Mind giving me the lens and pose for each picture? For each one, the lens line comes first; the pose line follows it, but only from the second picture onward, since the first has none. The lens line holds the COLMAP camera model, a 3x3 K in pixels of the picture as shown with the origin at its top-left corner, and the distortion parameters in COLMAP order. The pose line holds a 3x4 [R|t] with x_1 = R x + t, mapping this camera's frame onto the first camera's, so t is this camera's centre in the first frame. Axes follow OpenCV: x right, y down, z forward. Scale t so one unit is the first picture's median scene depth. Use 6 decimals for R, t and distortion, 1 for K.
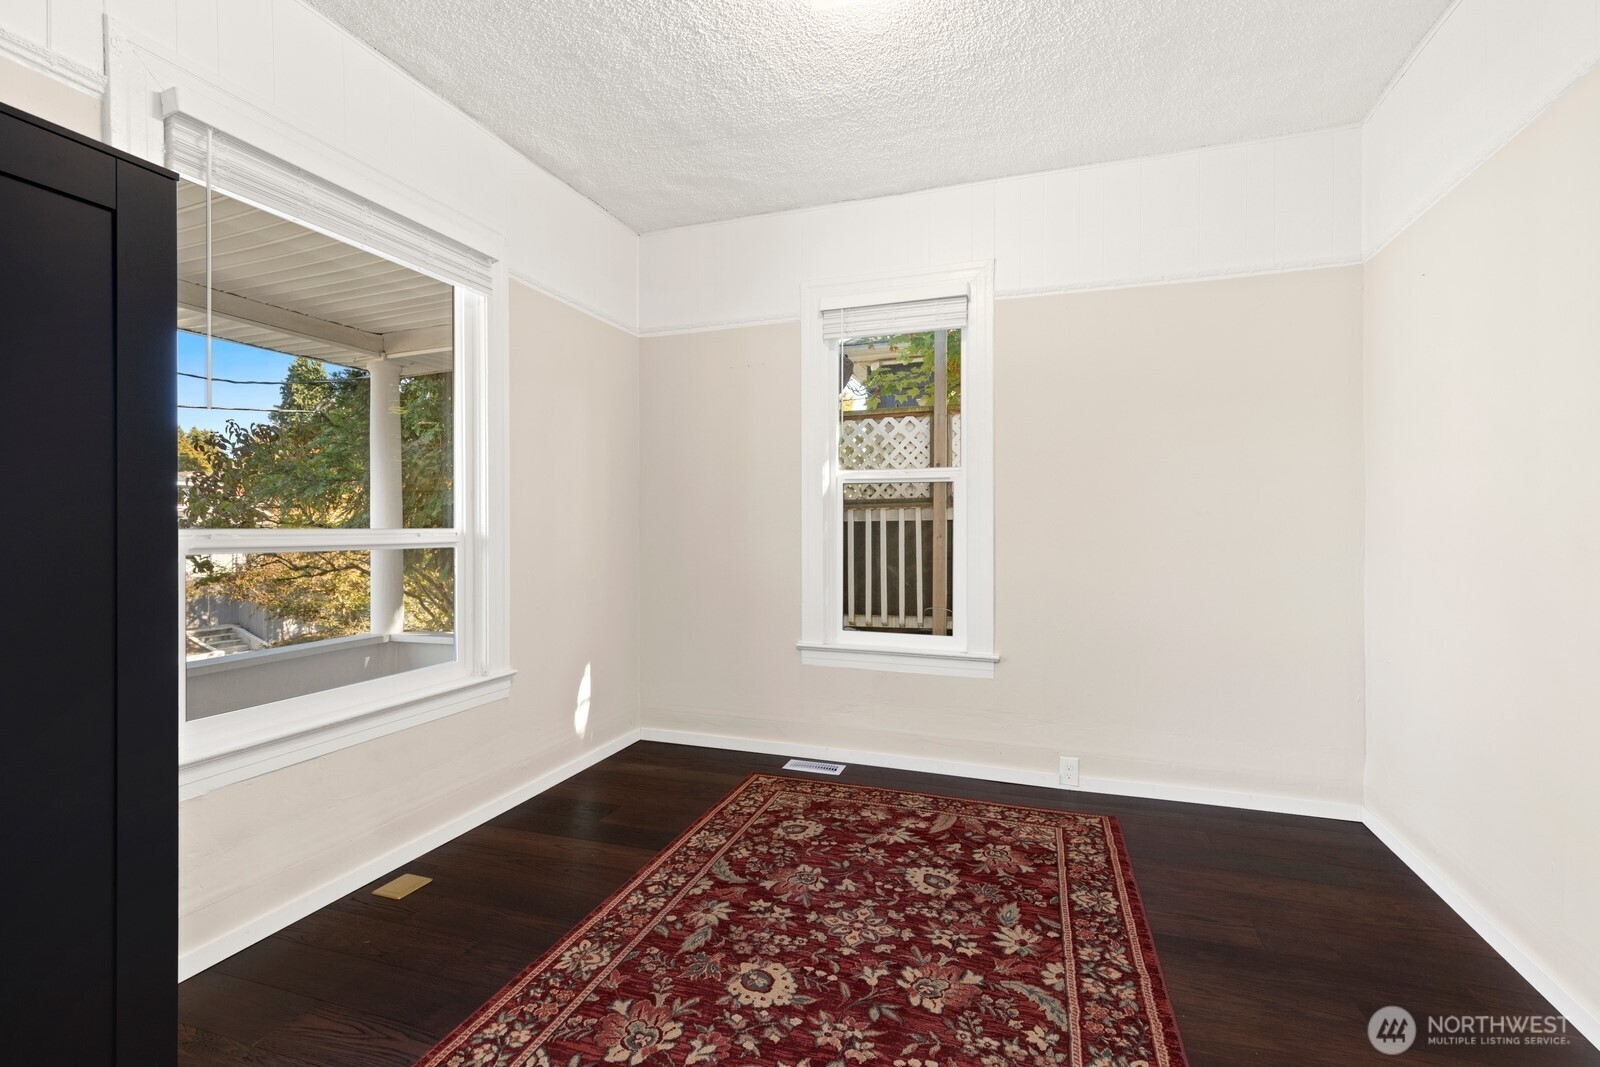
lens RADIAL K [[732.4, 0, 793.4], [0, 732.4, 535.1], [0, 0, 1]] dist [0.008500, -0.002398]
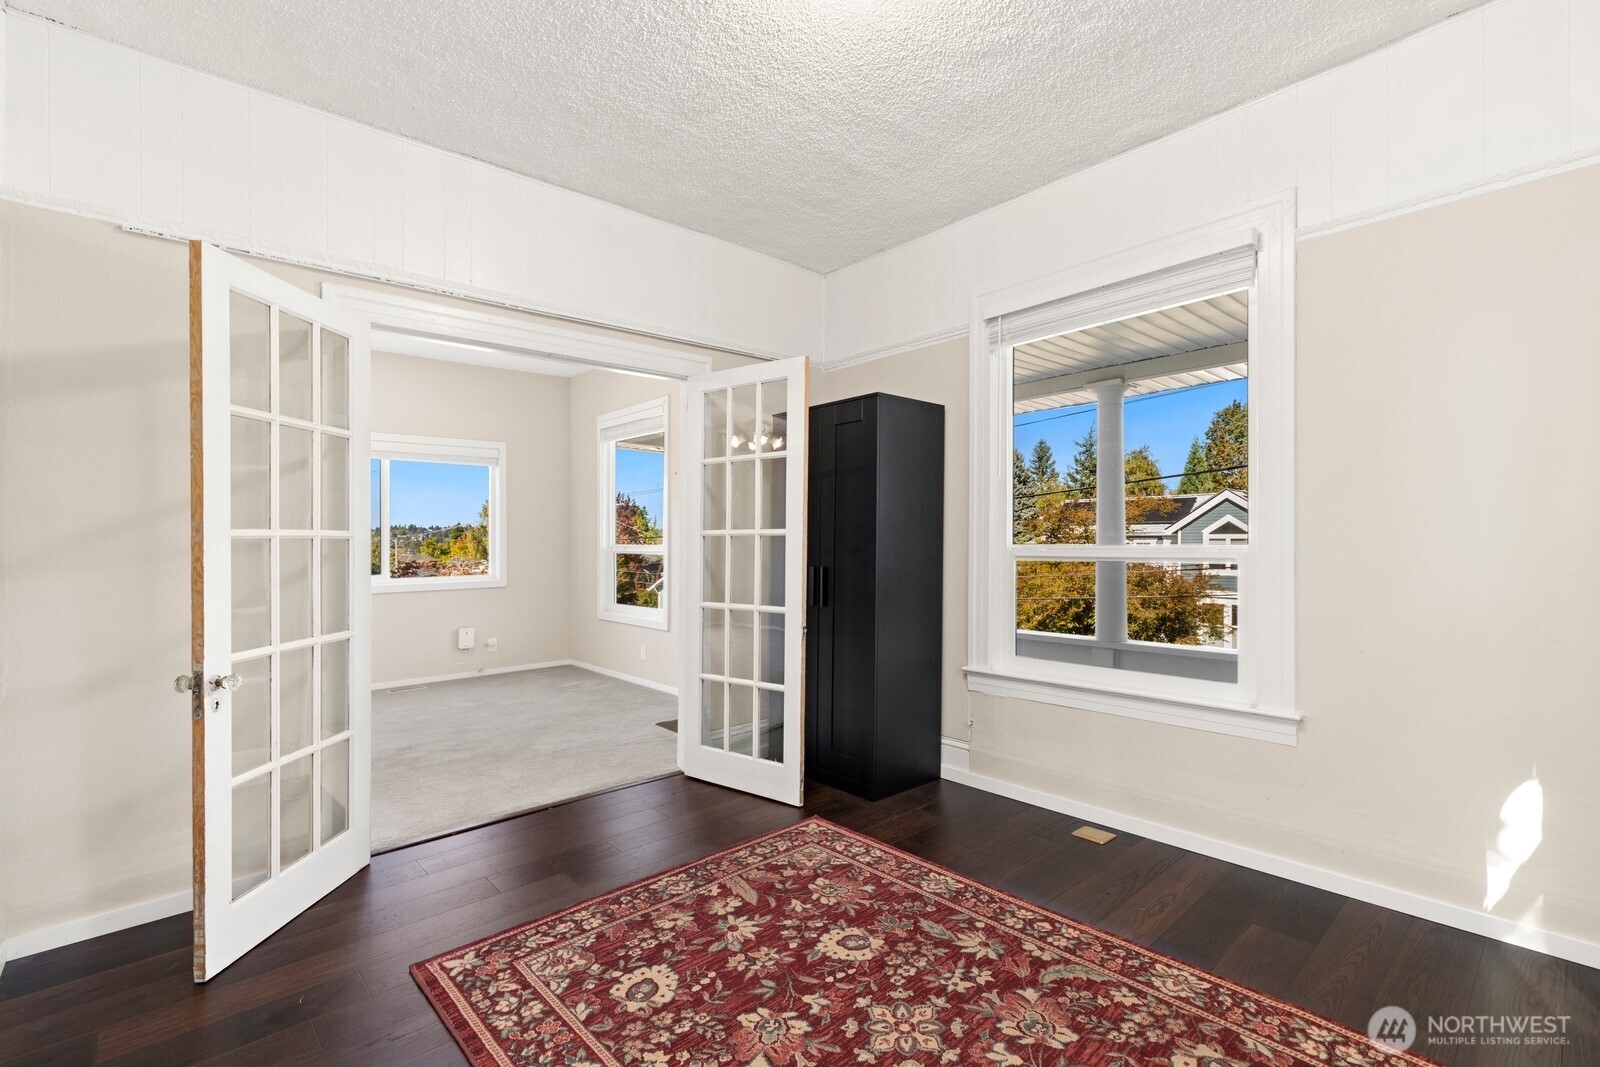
lens RADIAL K [[732.4, 0, 800.9], [0, 732.4, 537.0], [0, 0, 1]] dist [0.008500, -0.002398]
pose [[-0.485640, 0.001375, -0.874158, 0.943812], [0.000529, 0.999999, 0.001280, -0.029788], [0.874159, 0.000159, -0.485640, 1.404152]]
